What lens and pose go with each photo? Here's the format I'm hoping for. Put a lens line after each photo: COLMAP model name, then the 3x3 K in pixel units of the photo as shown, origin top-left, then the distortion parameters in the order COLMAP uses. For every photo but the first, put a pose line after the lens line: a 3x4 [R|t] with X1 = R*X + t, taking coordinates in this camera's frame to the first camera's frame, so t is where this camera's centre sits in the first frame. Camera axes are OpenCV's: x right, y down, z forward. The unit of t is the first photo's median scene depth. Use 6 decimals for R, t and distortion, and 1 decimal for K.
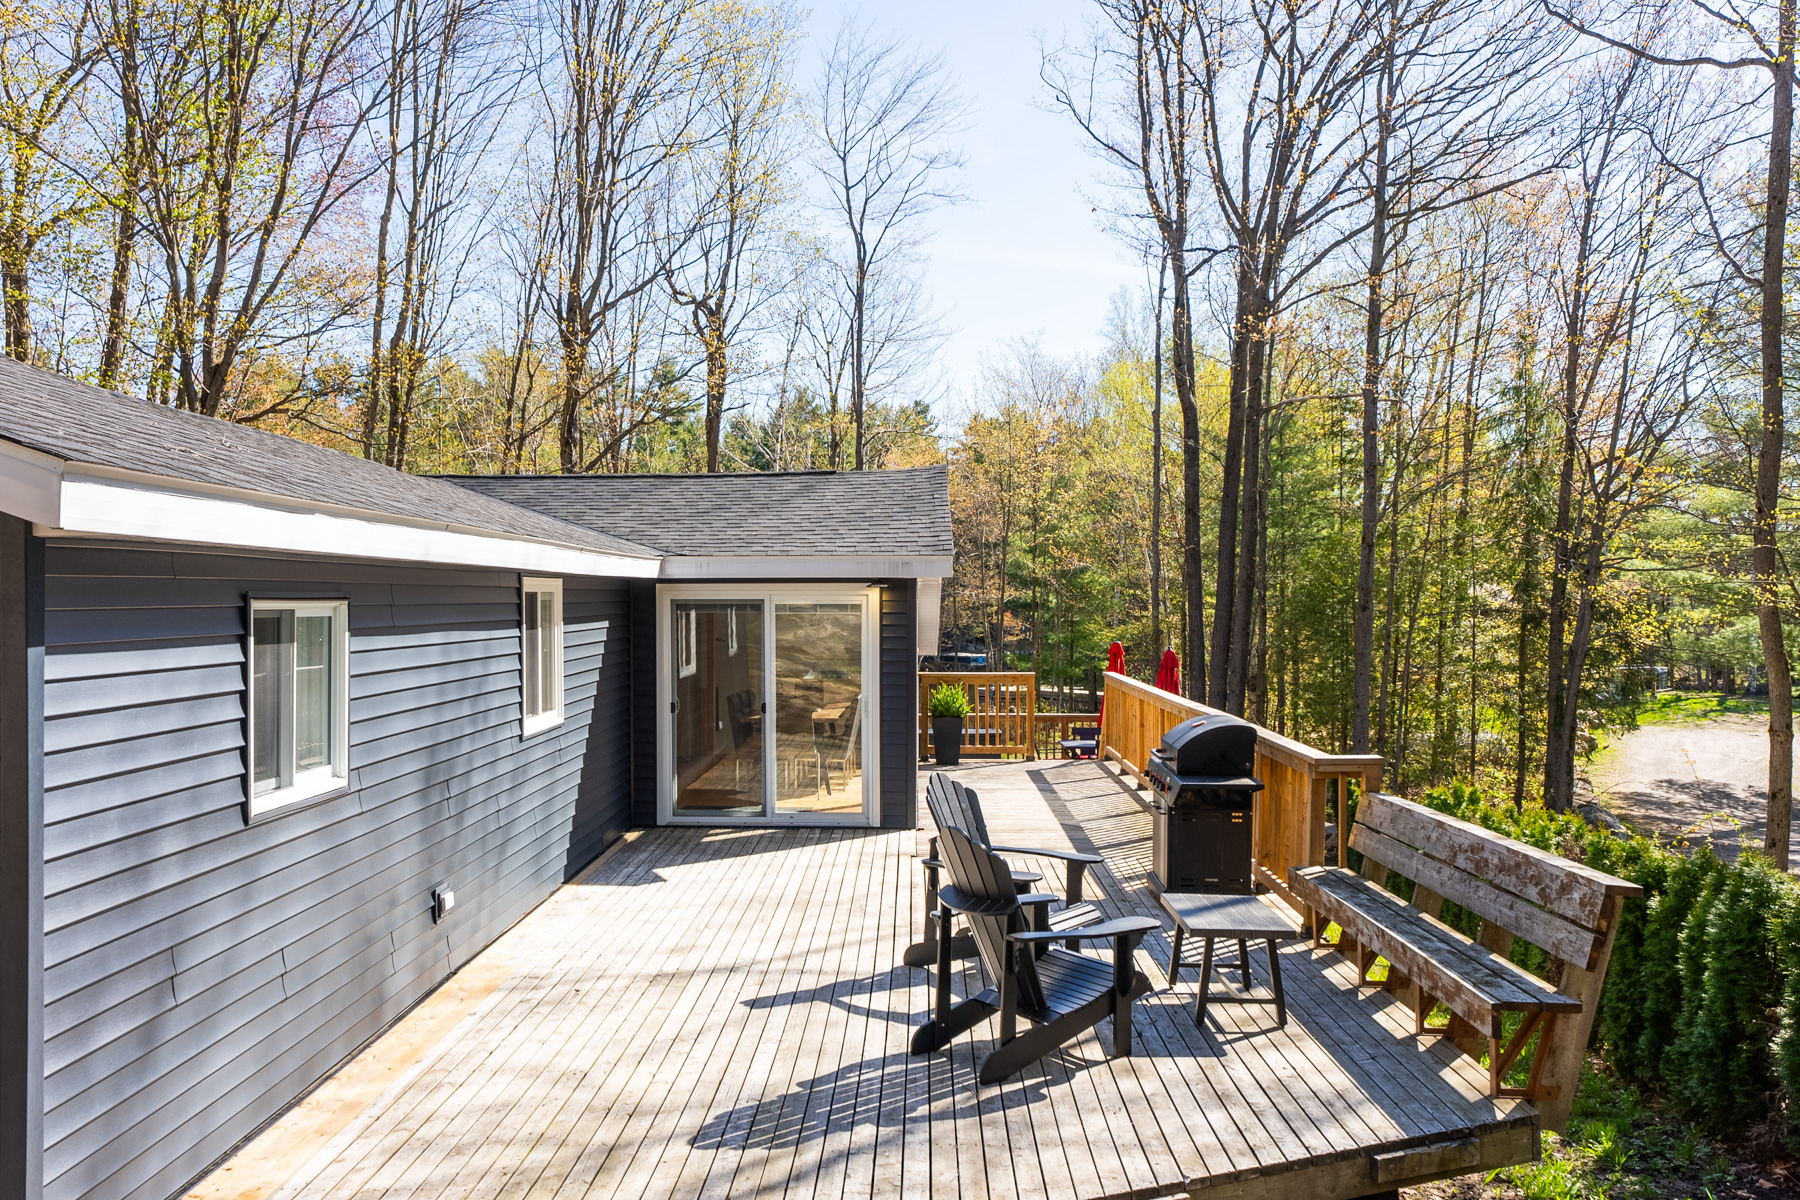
lens RADIAL K [[1463.3, 0, 897.4], [0, 1463.3, 603.2], [0, 0, 1]] dist [-0.005270, 0.004657]
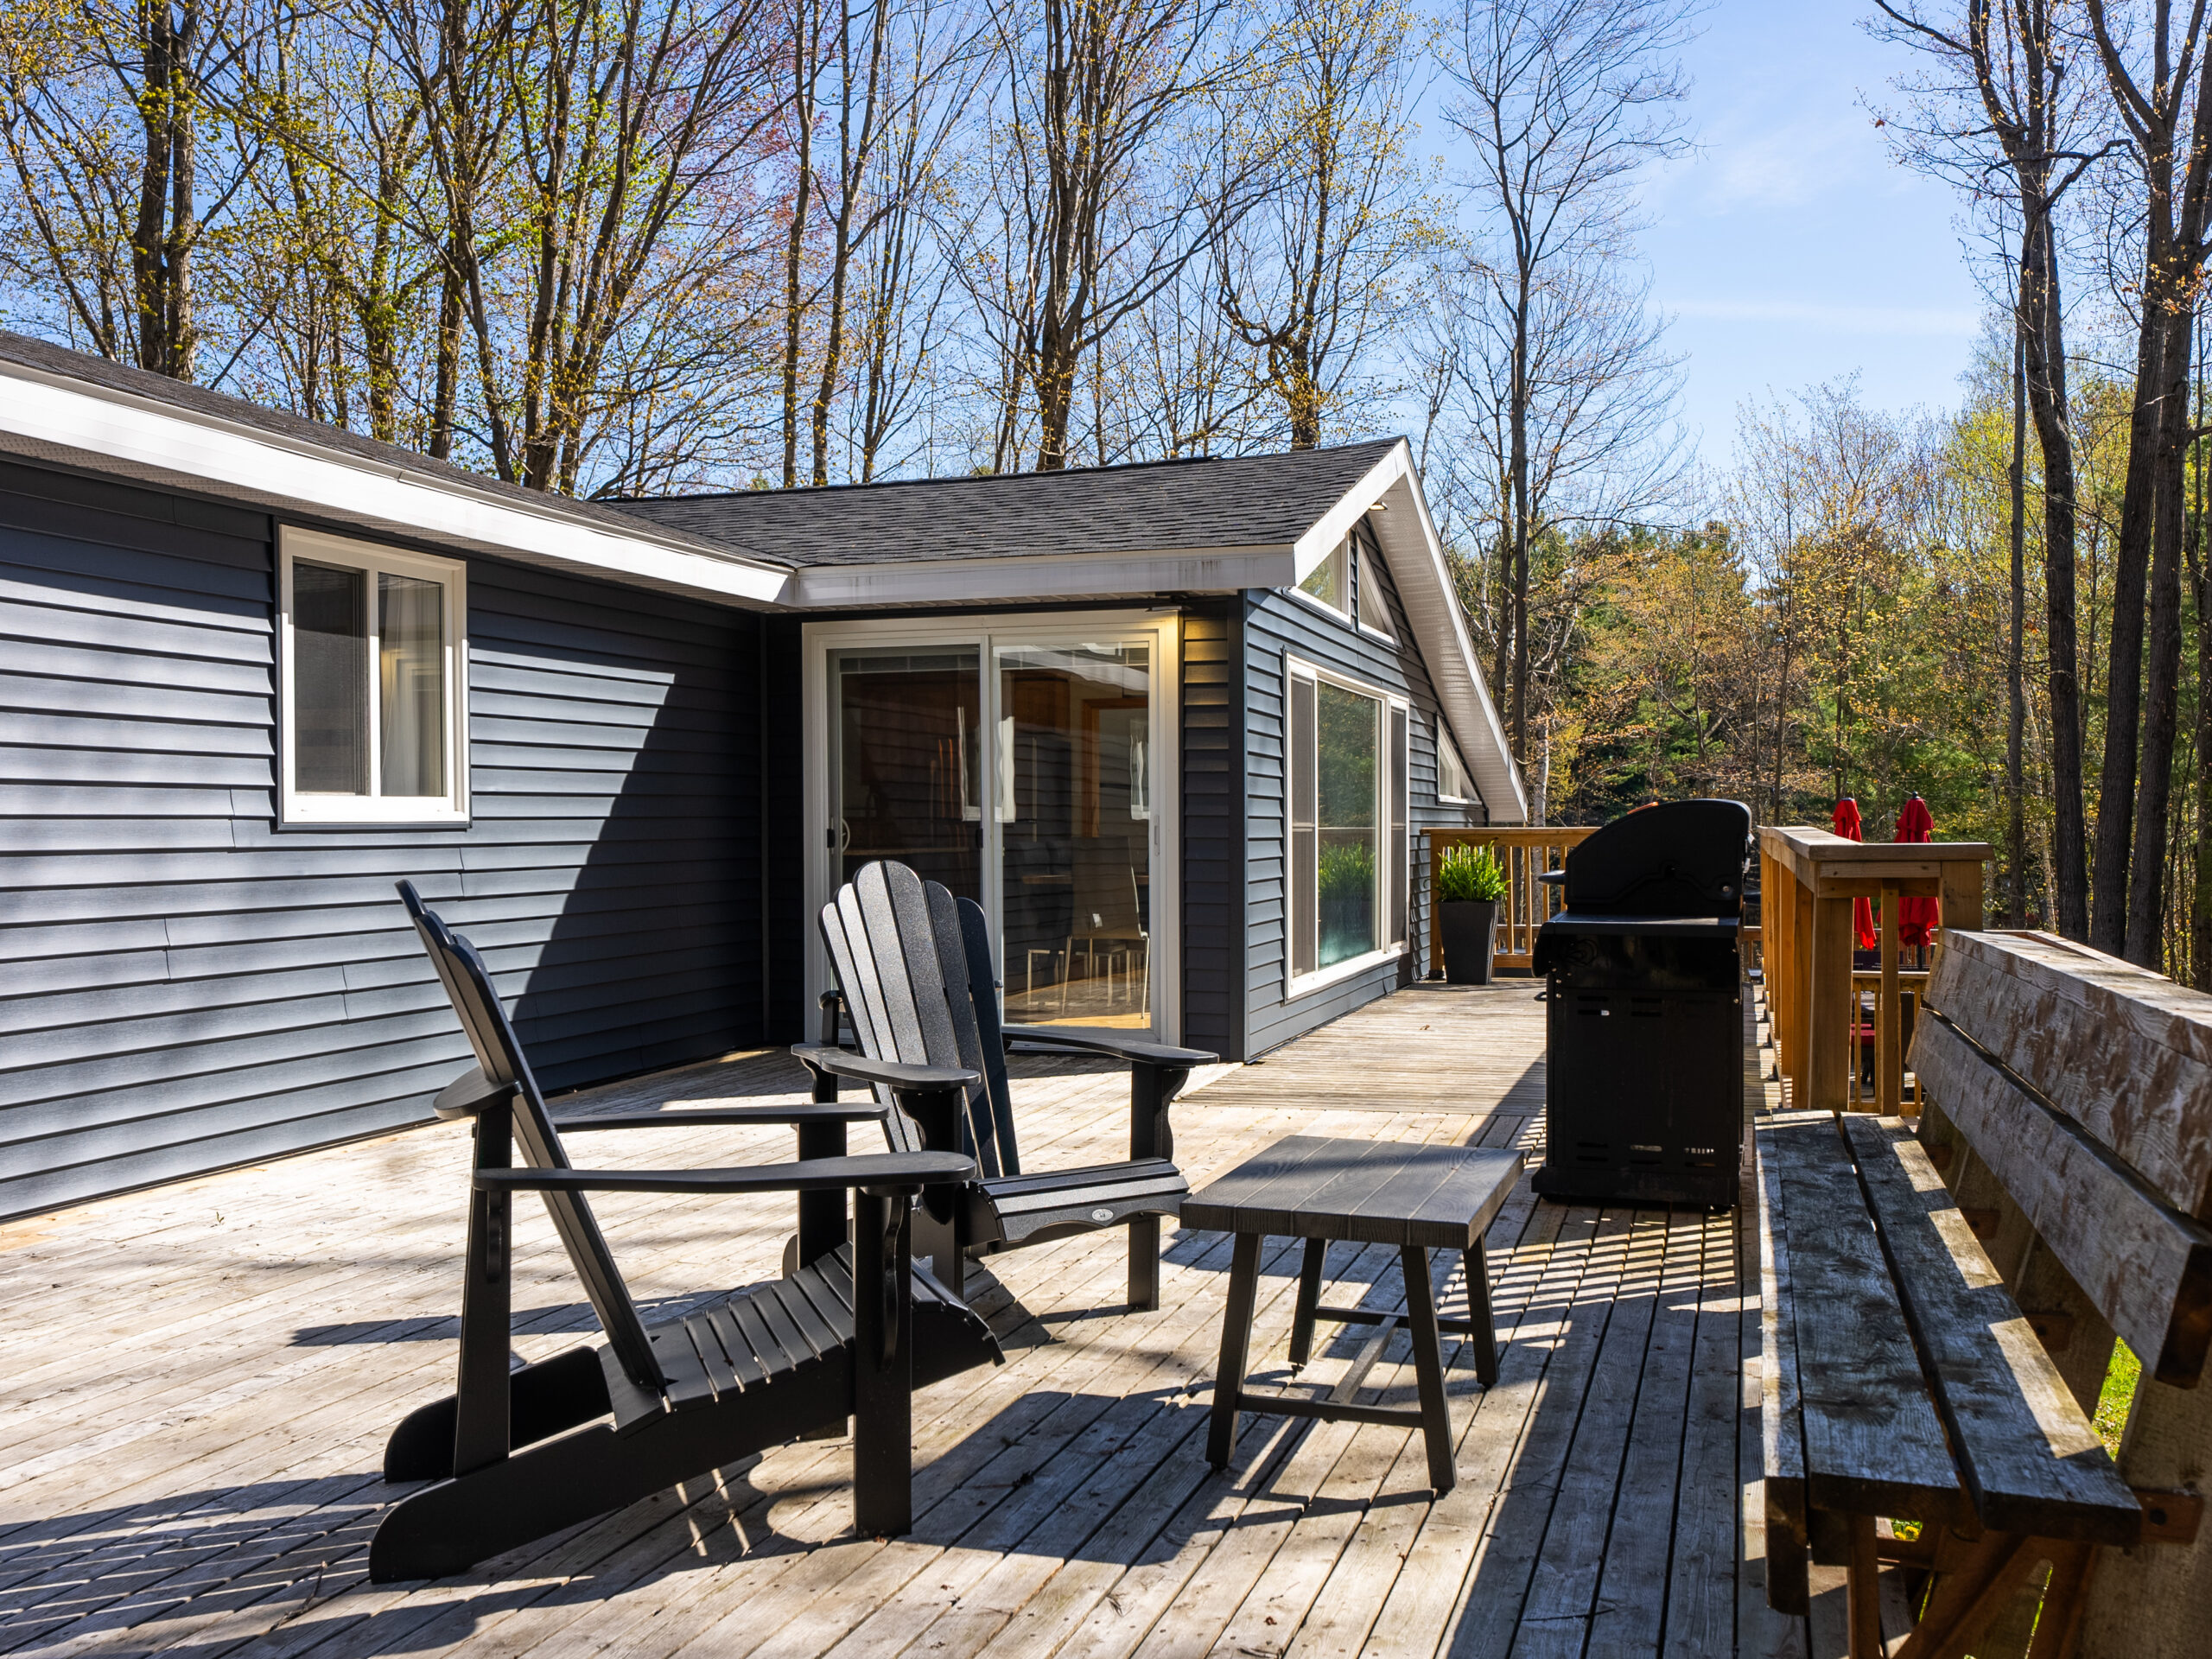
lens RADIAL K [[2023.5, 0, 1109.4], [0, 2023.5, 829.9], [0, 0, 1]] dist [0.000219, 0.000000]
pose [[0.959193, -0.004282, -0.282720, 0.178225], [0.004426, 0.999990, -0.000130, 0.069904], [0.282718, -0.001127, 0.959203, 0.275719]]
